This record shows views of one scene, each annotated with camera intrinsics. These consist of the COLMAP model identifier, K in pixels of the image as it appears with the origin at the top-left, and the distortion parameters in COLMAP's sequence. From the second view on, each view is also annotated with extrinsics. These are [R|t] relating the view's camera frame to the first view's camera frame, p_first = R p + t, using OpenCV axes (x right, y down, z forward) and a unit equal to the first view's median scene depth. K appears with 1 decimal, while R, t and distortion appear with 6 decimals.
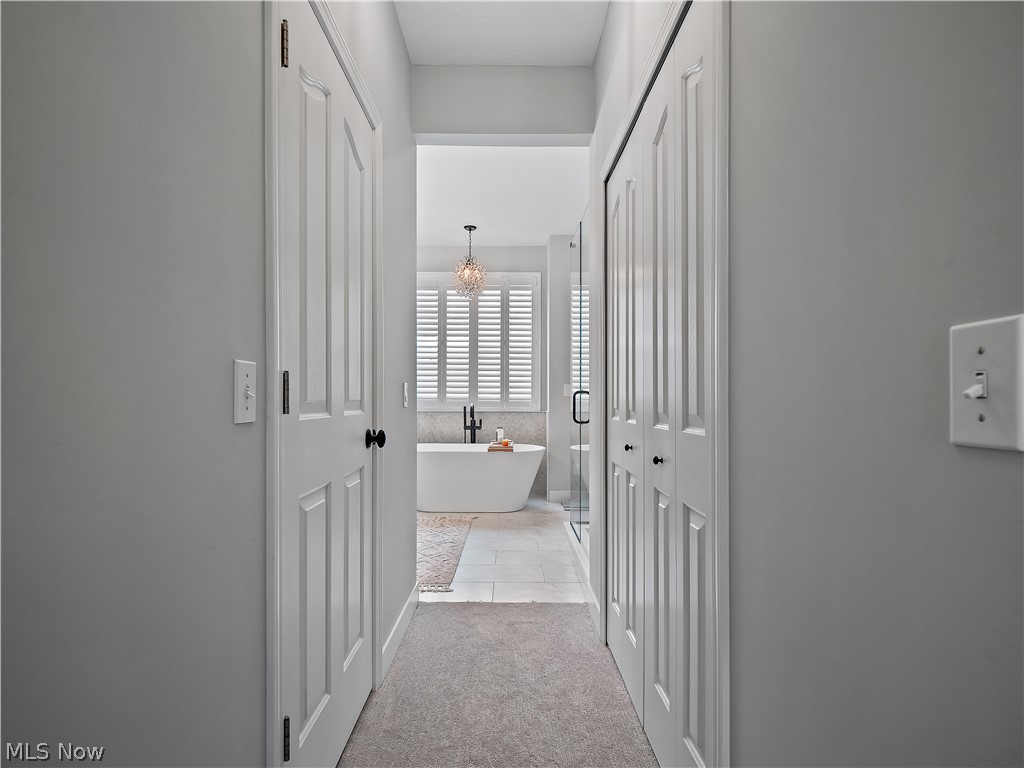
lens RADIAL K [[495.8, 0, 512.2], [0, 495.8, 391.6], [0, 0, 1]] dist [0.012372, -0.000166]
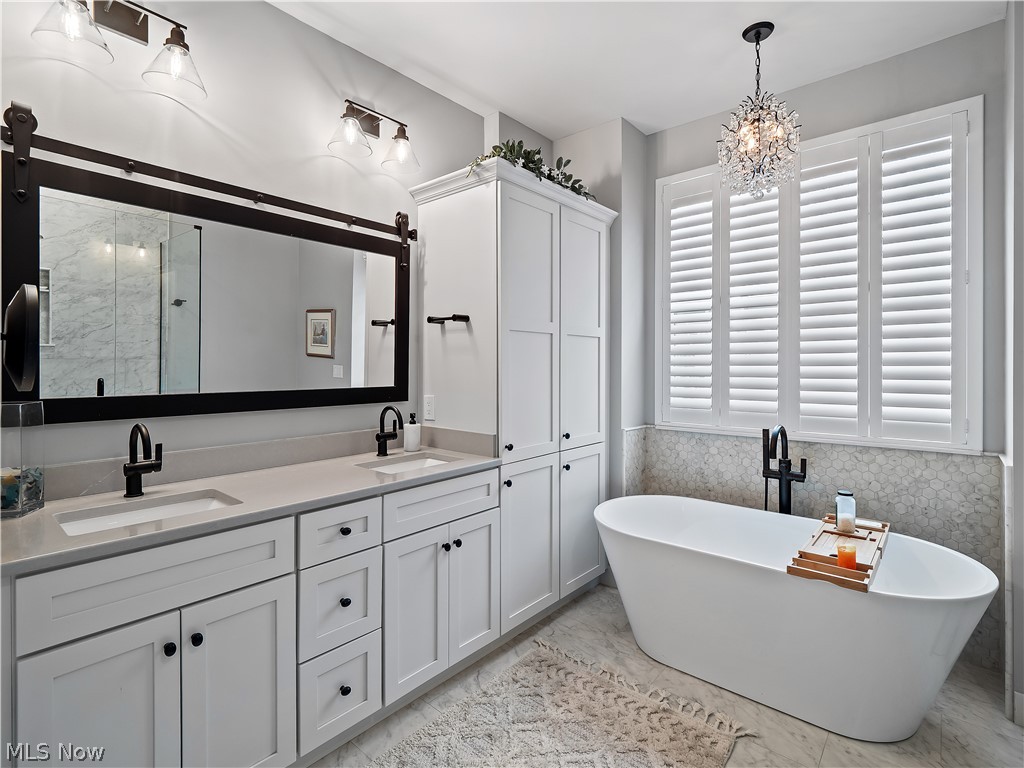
lens RADIAL K [[495.8, 0, 530.9], [0, 495.8, 366.4], [0, 0, 1]] dist [0.012372, -0.000166]
pose [[0.763553, -0.005115, -0.645725, 0.040911], [0.014274, 0.999858, 0.008959, -0.037194], [0.645588, -0.016058, 0.763517, 0.478958]]
